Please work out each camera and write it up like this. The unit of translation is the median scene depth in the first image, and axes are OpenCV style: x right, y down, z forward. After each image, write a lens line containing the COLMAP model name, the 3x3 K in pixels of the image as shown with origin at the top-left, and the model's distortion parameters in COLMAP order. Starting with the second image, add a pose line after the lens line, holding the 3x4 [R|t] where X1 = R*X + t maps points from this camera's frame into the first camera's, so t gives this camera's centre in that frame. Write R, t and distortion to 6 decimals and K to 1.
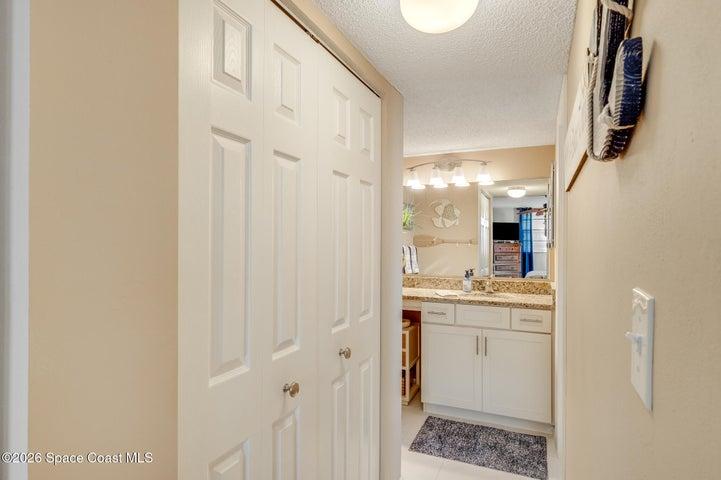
lens RADIAL K [[396.4, 0, 360.9], [0, 396.4, 240.4], [0, 0, 1]] dist [-0.008147, -0.001547]
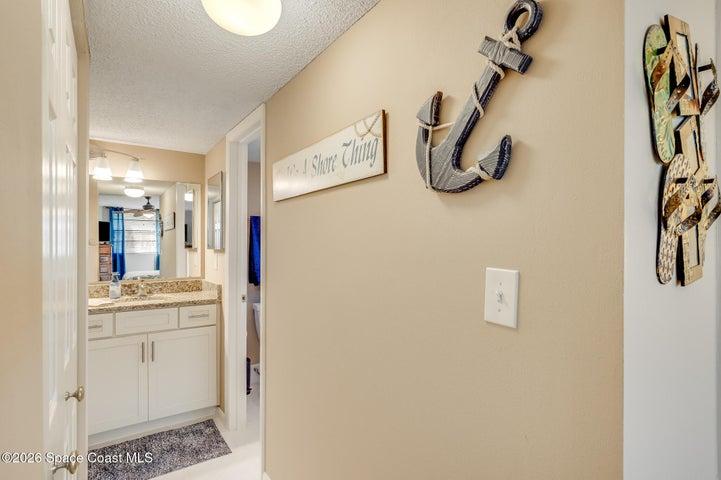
lens RADIAL K [[375.0, 0, 360.5], [0, 375.0, 242.9], [0, 0, 1]] dist [0.006371, 0.000813]
pose [[0.518646, -0.003206, 0.854983, -0.200920], [-0.000912, 0.999990, 0.004303, -0.000552], [-0.854988, -0.003011, 0.518638, 0.091942]]
